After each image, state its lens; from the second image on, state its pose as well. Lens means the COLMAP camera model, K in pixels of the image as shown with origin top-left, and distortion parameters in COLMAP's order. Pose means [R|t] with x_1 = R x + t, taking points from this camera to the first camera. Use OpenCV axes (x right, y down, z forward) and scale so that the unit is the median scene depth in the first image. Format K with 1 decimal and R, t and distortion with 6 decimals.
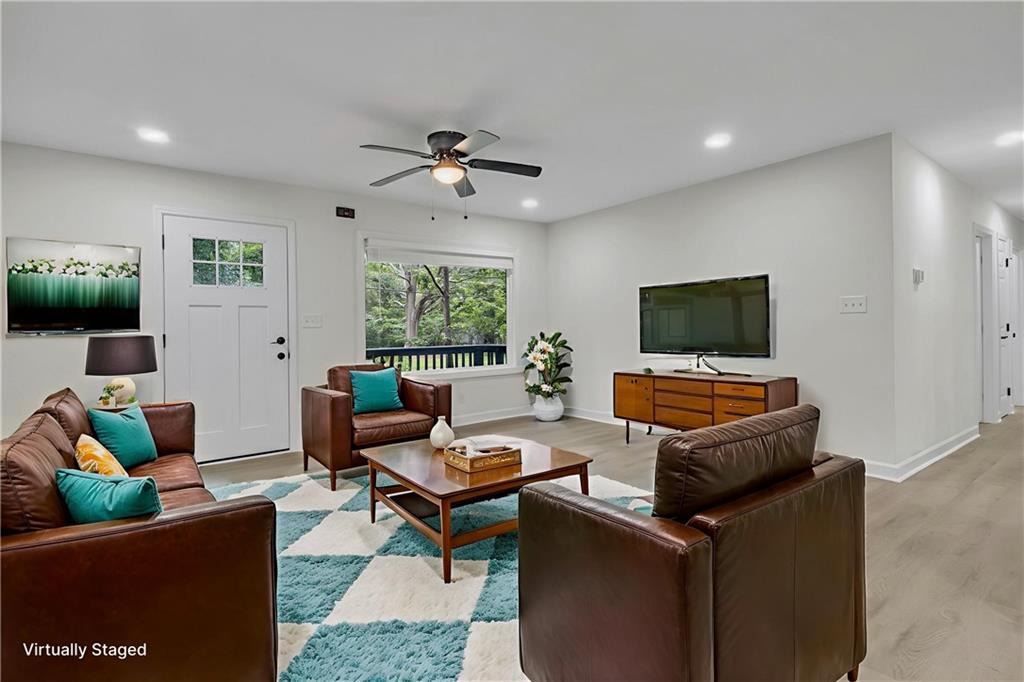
lens RADIAL K [[476.2, 0, 513.7], [0, 476.2, 326.9], [0, 0, 1]] dist [0.003003, -0.000142]
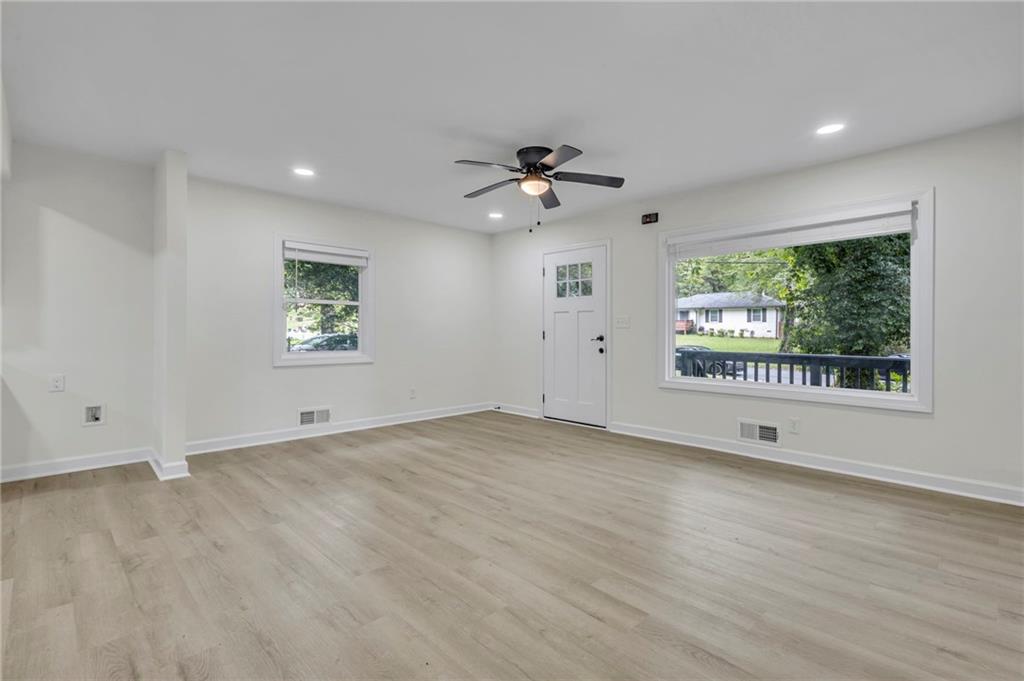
lens RADIAL K [[476.2, 0, 513.7], [0, 476.2, 326.4], [0, 0, 1]] dist [0.003003, -0.000142]
pose [[0.129949, 0.006114, -0.991502, 0.731751], [-0.003491, 0.999978, 0.005709, -0.008213], [0.991515, 0.002720, 0.129967, 0.640643]]
